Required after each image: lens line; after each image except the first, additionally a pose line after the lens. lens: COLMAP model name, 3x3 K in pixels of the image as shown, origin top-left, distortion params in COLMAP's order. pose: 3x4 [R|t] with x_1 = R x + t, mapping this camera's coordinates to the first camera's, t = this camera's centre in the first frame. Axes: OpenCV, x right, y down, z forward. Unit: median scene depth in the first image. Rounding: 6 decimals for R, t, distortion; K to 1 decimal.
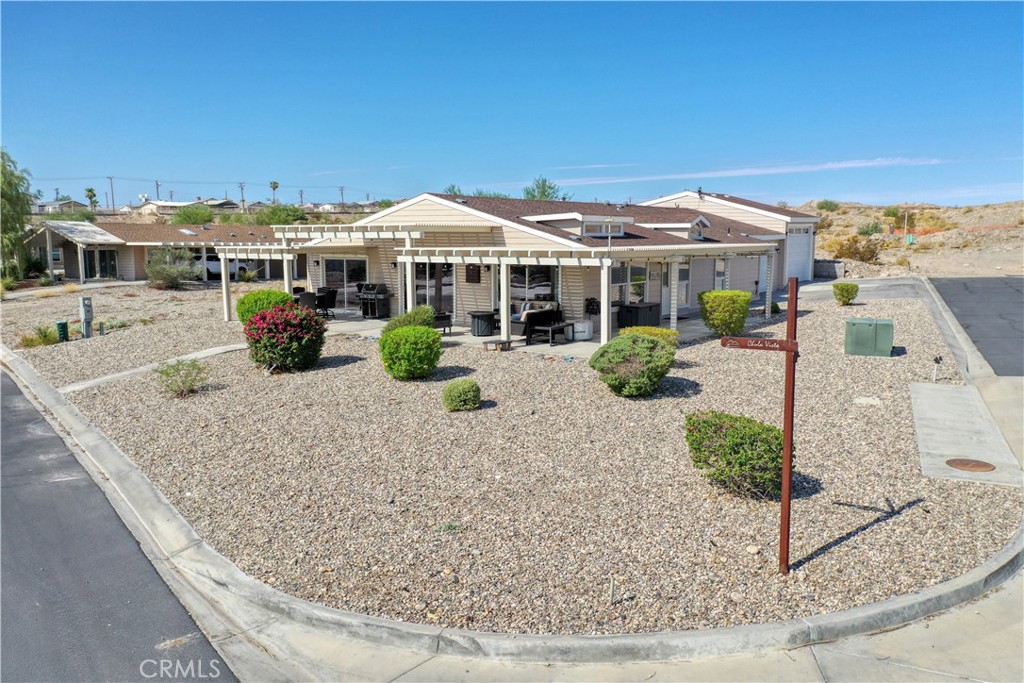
lens RADIAL K [[813.7, 0, 515.7], [0, 813.7, 349.9], [0, 0, 1]] dist [-0.004826, 0.012107]
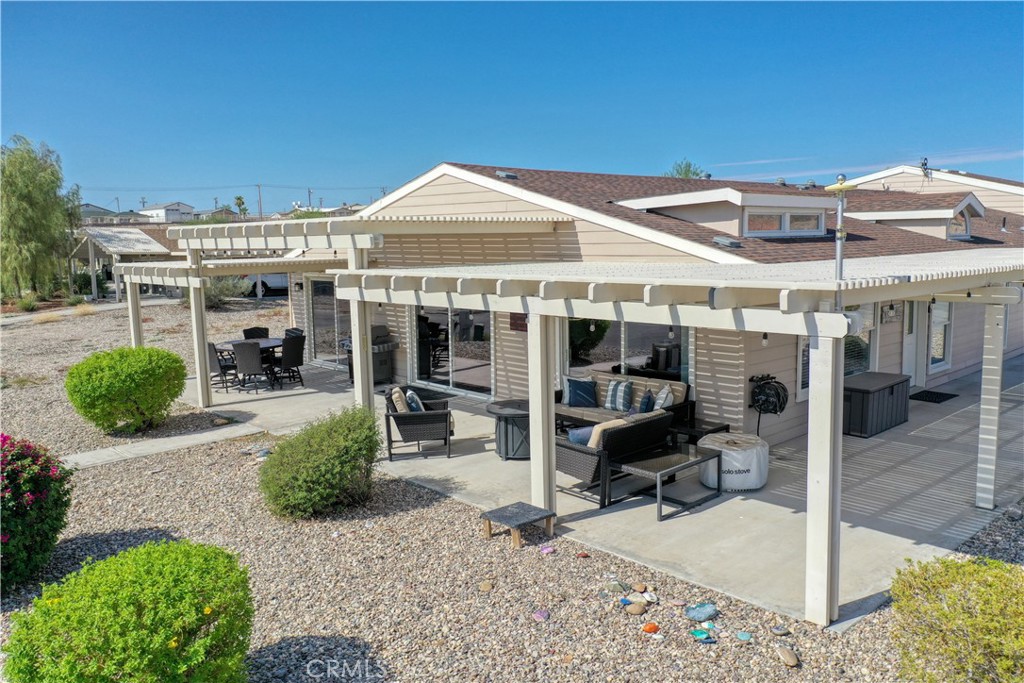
lens RADIAL K [[813.7, 0, 511.2], [0, 813.7, 334.4], [0, 0, 1]] dist [-0.004826, 0.012107]
pose [[0.982656, 0.006236, -0.185333, 0.036690], [-0.009928, 0.999770, -0.018995, -0.070736], [0.185172, 0.020506, 0.982492, 0.492632]]
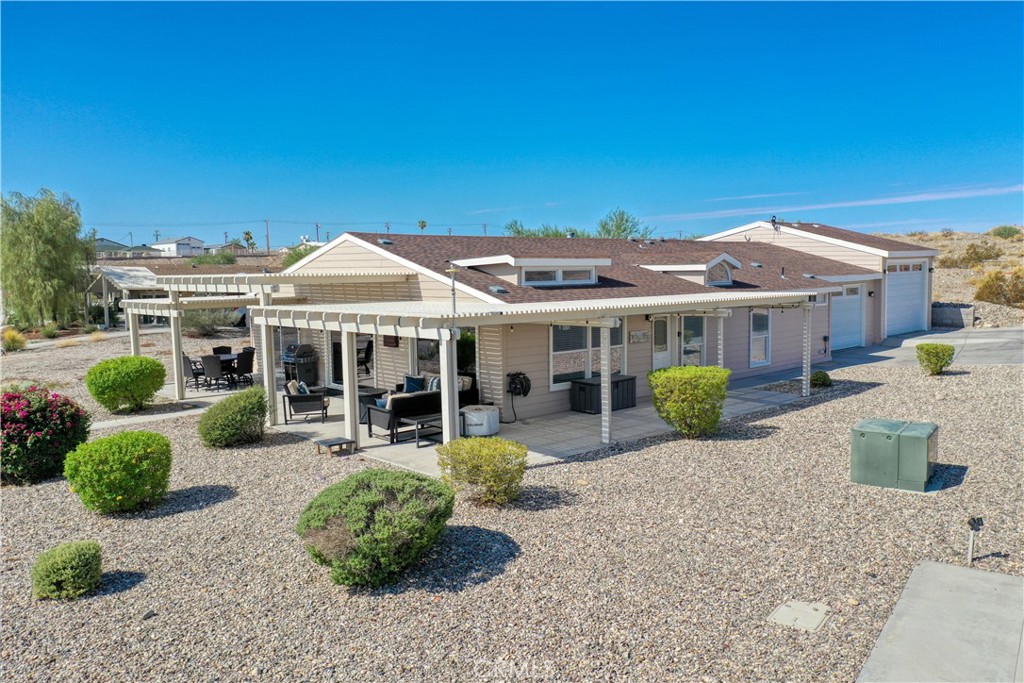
lens RADIAL K [[813.7, 0, 511.5], [0, 813.7, 342.0], [0, 0, 1]] dist [-0.004826, 0.012107]
pose [[0.980386, 0.004333, -0.197038, 0.213617], [-0.014395, 0.998662, -0.049664, -0.050648], [0.196560, 0.051527, 0.979137, 0.267594]]
